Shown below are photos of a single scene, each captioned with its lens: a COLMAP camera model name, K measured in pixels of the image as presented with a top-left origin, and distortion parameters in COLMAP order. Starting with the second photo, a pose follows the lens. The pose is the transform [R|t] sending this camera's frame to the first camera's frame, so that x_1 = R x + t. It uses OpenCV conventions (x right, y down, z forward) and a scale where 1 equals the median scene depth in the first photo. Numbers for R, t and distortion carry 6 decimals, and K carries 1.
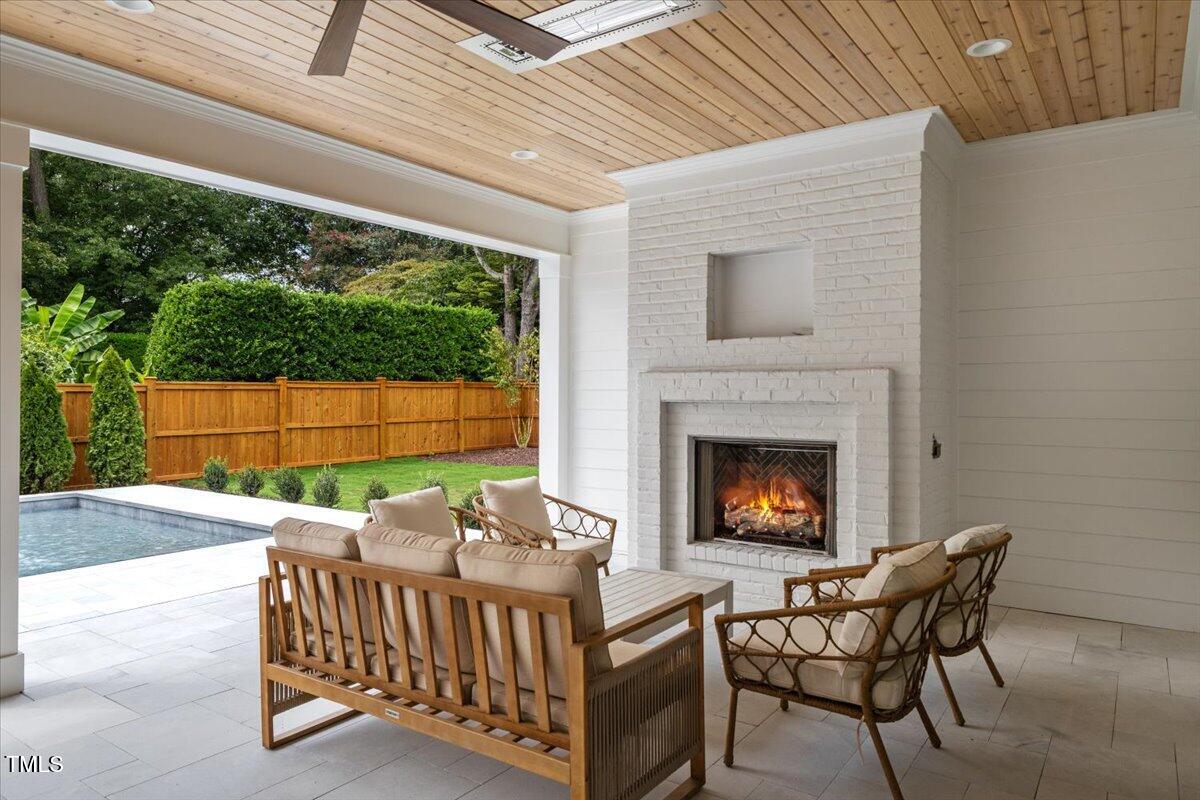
lens RADIAL K [[761.3, 0, 606.3], [0, 761.3, 398.4], [0, 0, 1]] dist [0.003620, -0.000078]
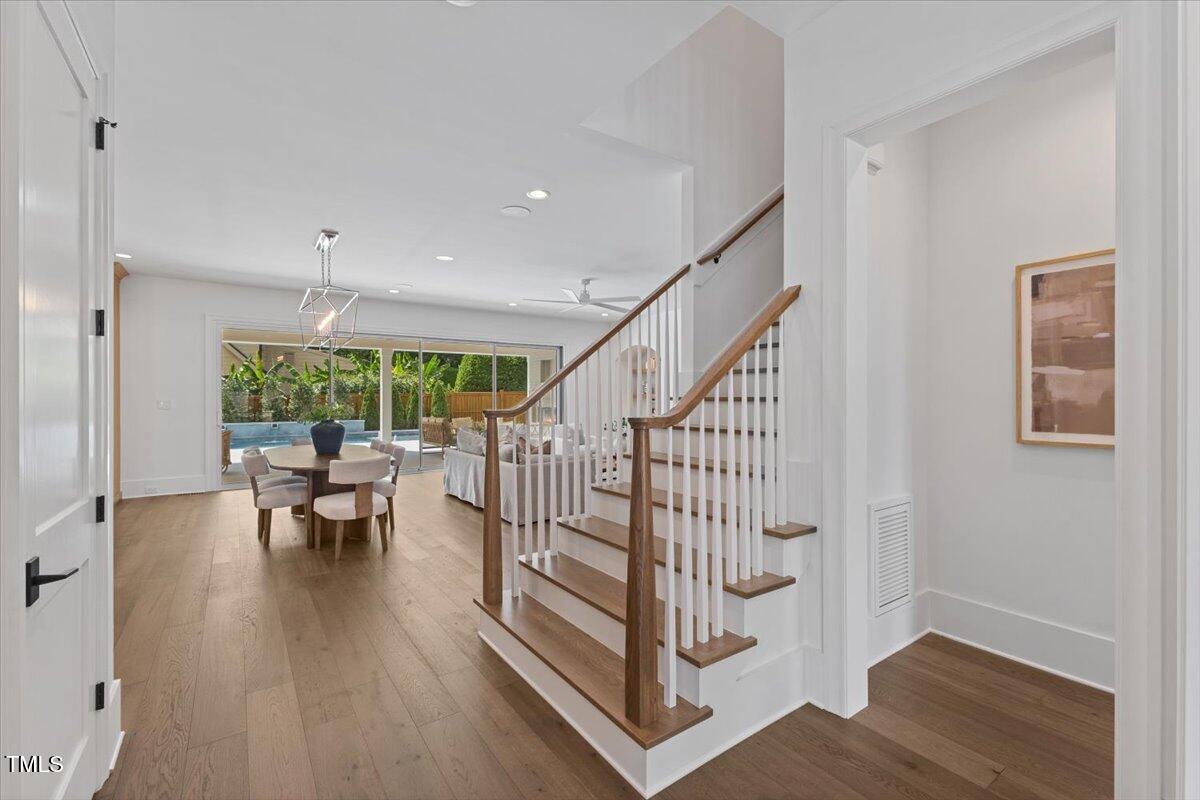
lens RADIAL K [[514.5, 0, 600.4], [0, 514.5, 397.6], [0, 0, 1]] dist [0.008530, -0.003496]
pose [[0.940632, -0.002238, -0.339420, 0.526652], [0.000724, 0.999989, -0.004588, 0.005187], [0.339426, 0.004070, 0.940624, -0.549889]]
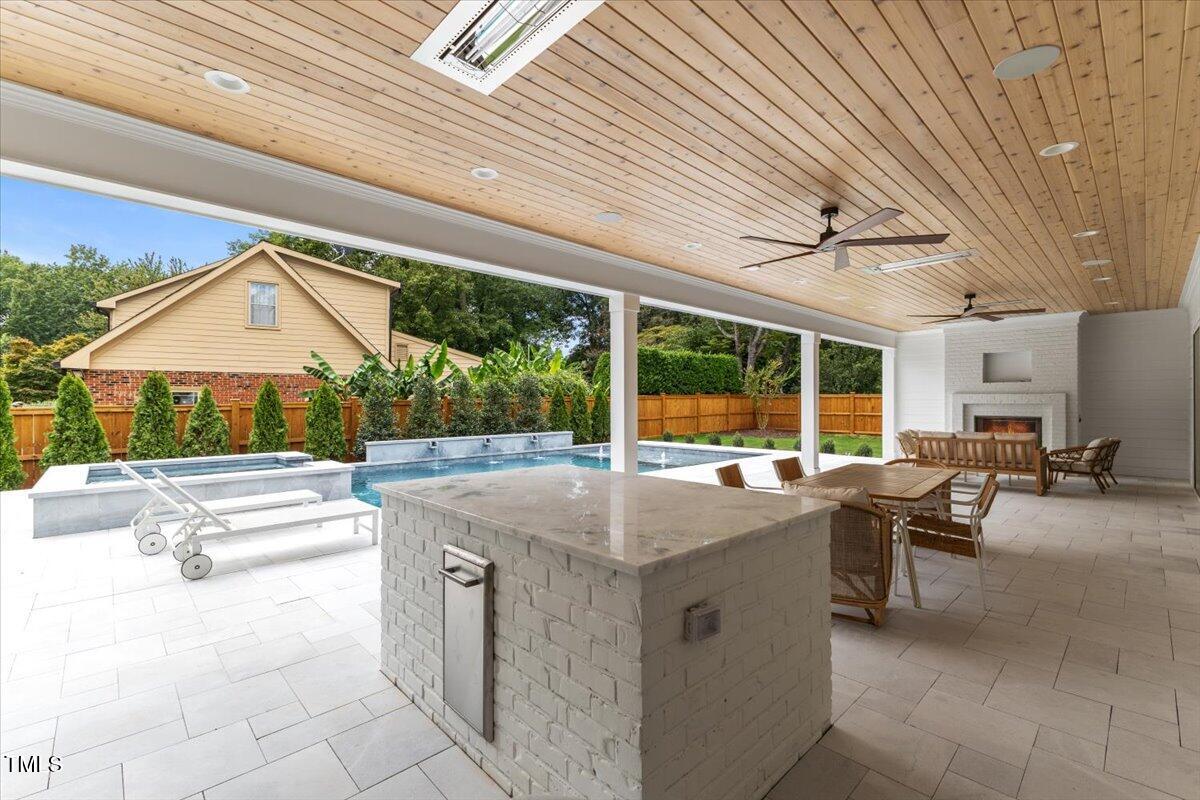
lens RADIAL K [[514.5, 0, 599.2], [0, 514.5, 402.1], [0, 0, 1]] dist [0.008530, -0.003496]
pose [[0.979496, -0.001269, -0.201460, -0.373360], [0.000763, 0.999996, -0.002591, 0.000787], [0.201462, 0.002384, 0.979493, -0.506564]]
